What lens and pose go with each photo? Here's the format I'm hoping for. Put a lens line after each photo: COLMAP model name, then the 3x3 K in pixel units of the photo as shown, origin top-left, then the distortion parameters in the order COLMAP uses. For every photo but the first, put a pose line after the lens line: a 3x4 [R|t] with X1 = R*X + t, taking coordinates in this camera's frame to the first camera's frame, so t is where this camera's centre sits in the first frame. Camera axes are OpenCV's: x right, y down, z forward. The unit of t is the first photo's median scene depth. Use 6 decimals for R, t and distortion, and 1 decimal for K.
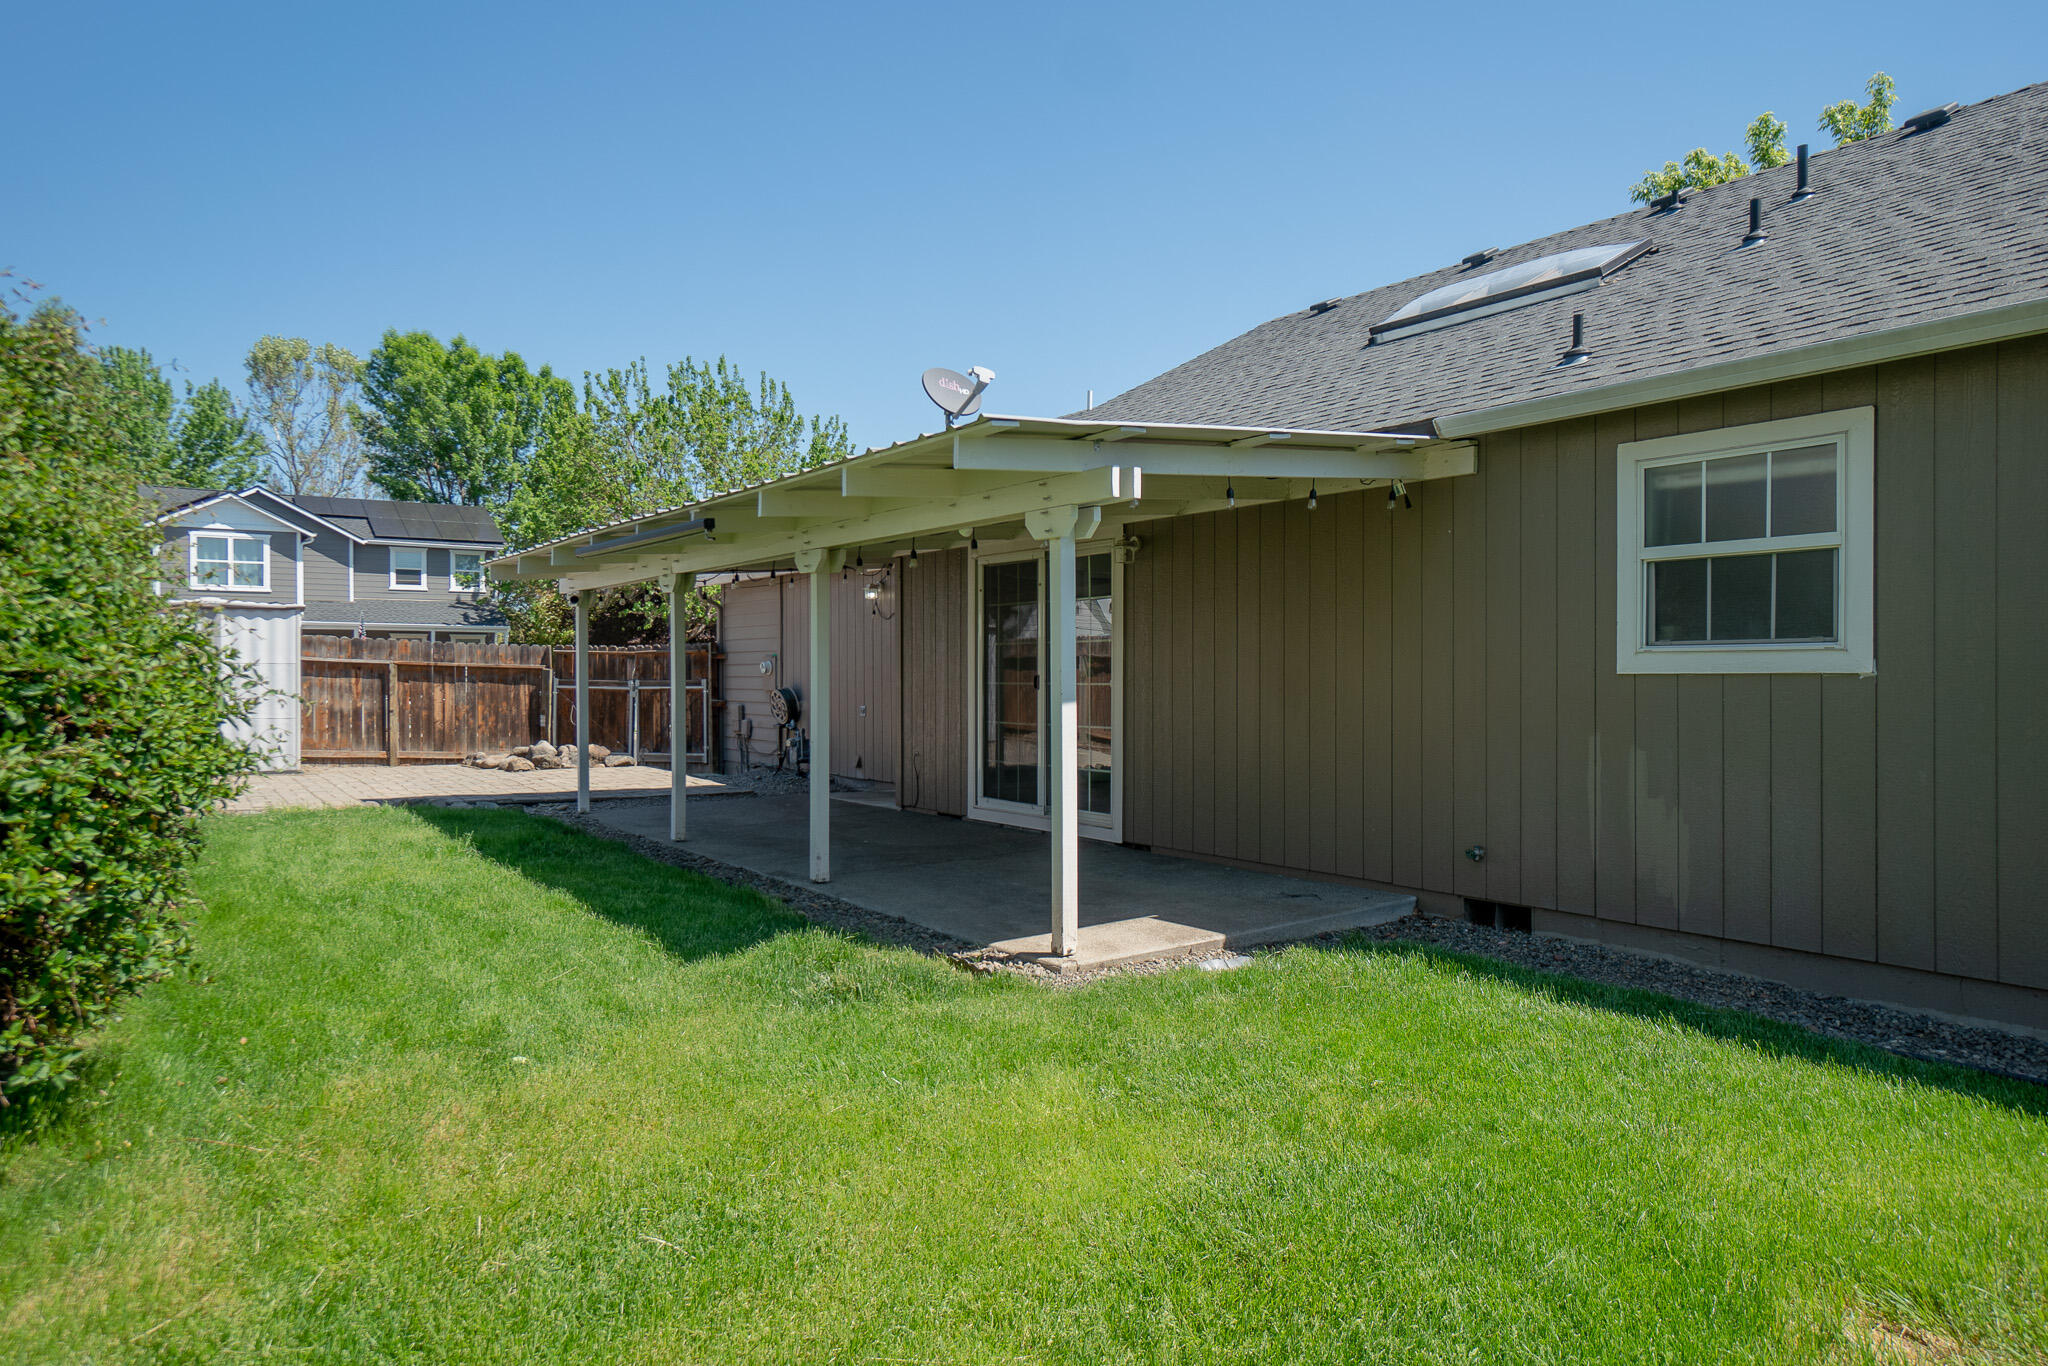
lens RADIAL K [[1297.7, 0, 1023.9], [0, 1297.7, 683.5], [0, 0, 1]] dist [-0.000114, 0.000244]
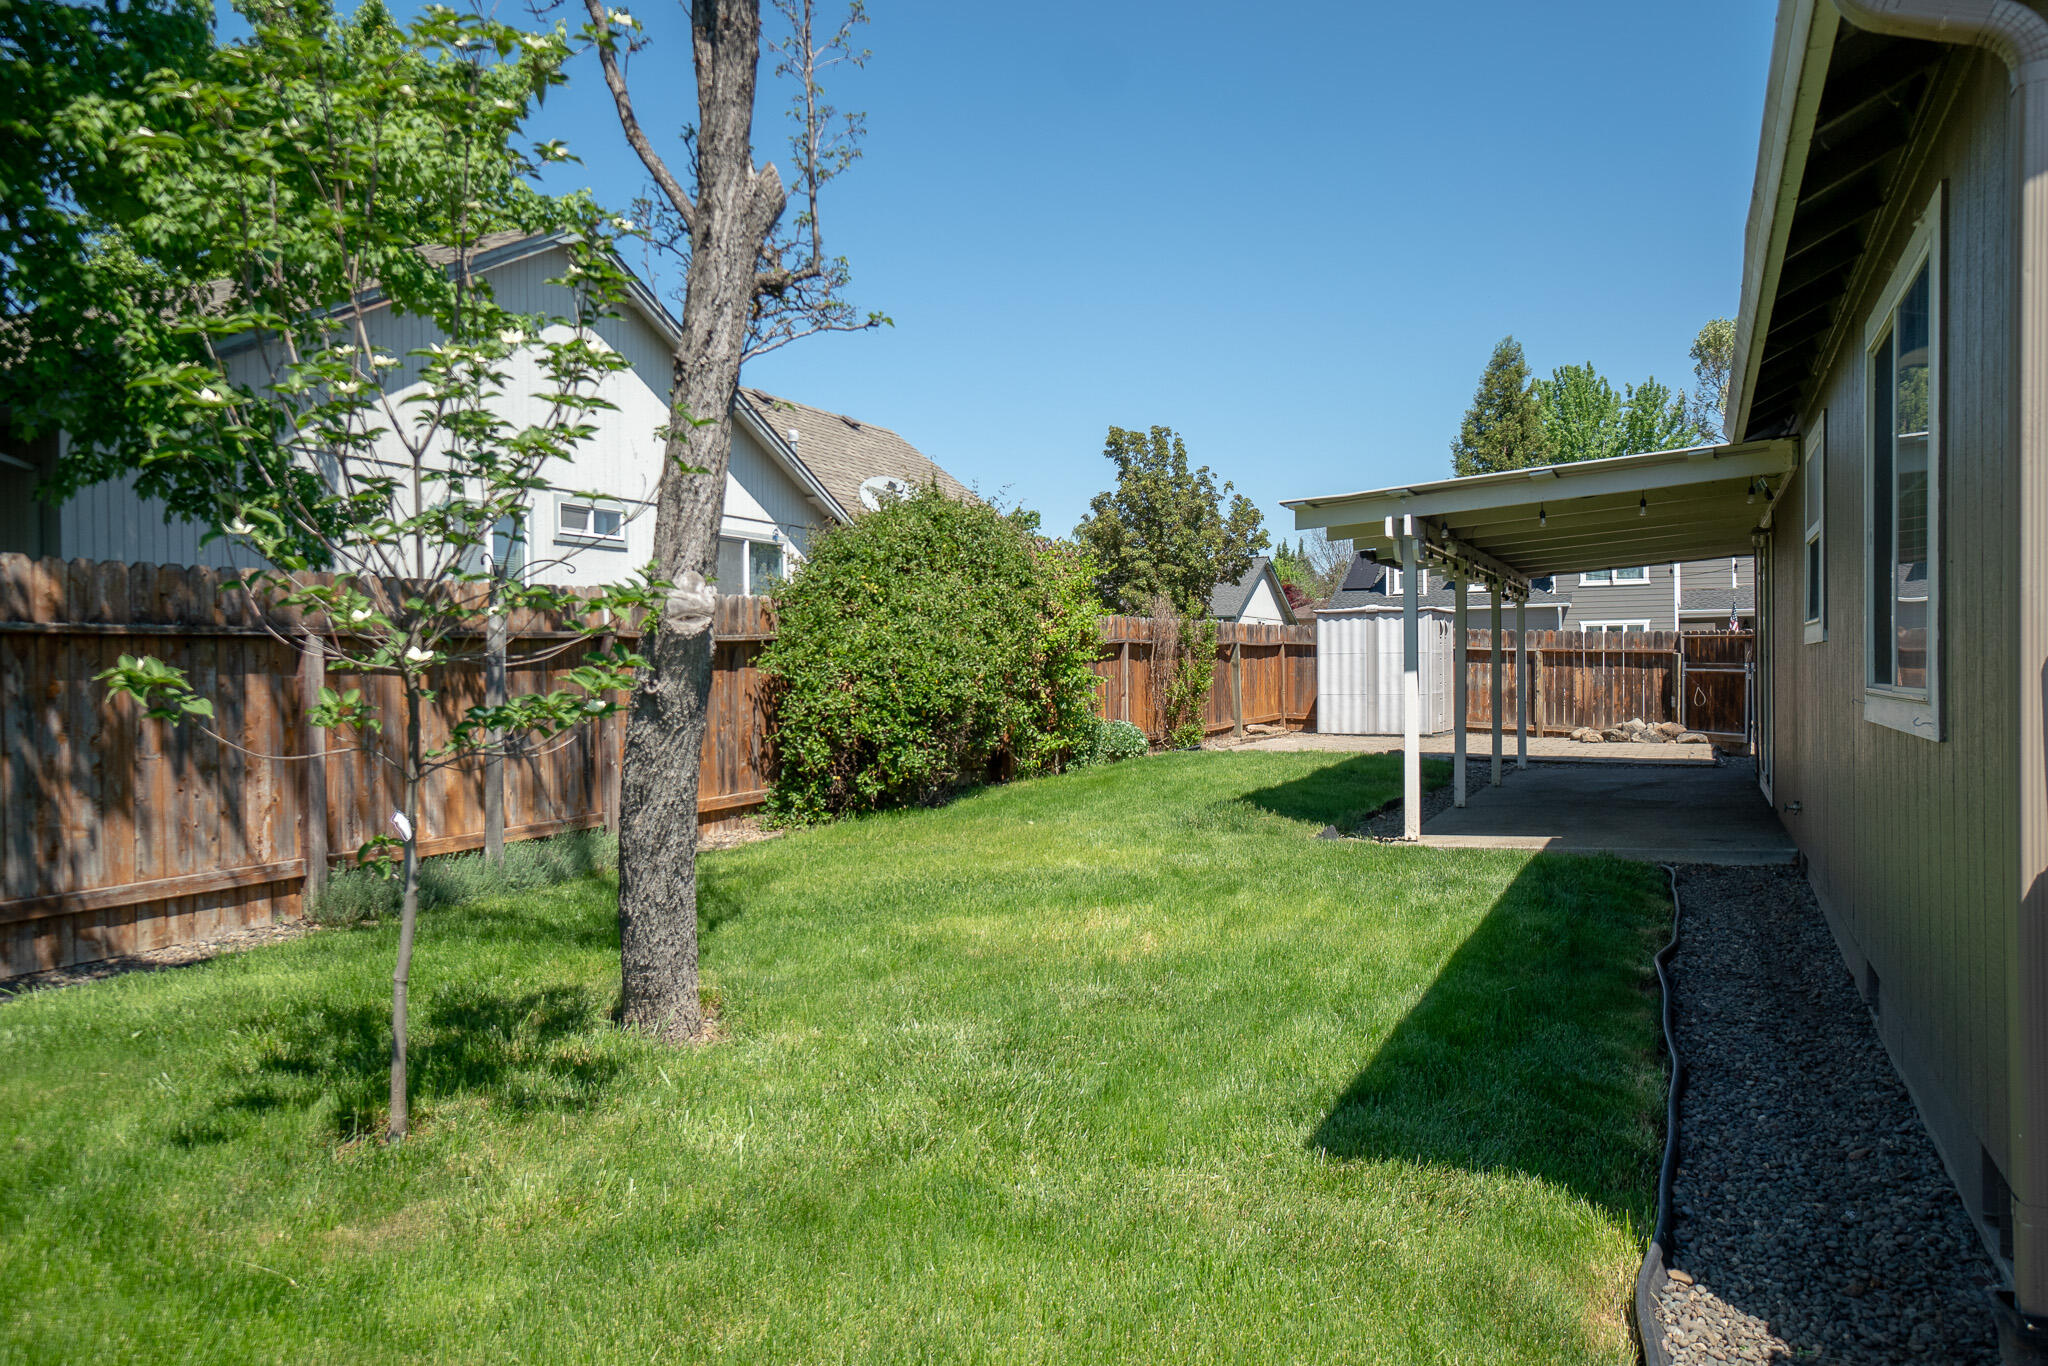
lens RADIAL K [[1475.1, 0, 1024.1], [0, 1475.1, 682.7], [0, 0, 1]] dist [0.001656, 0.000458]
pose [[0.494042, 0.002954, -0.869433, 0.432193], [0.004037, 0.999976, 0.005691, 0.004154], [0.869429, -0.006322, 0.494018, -0.065567]]
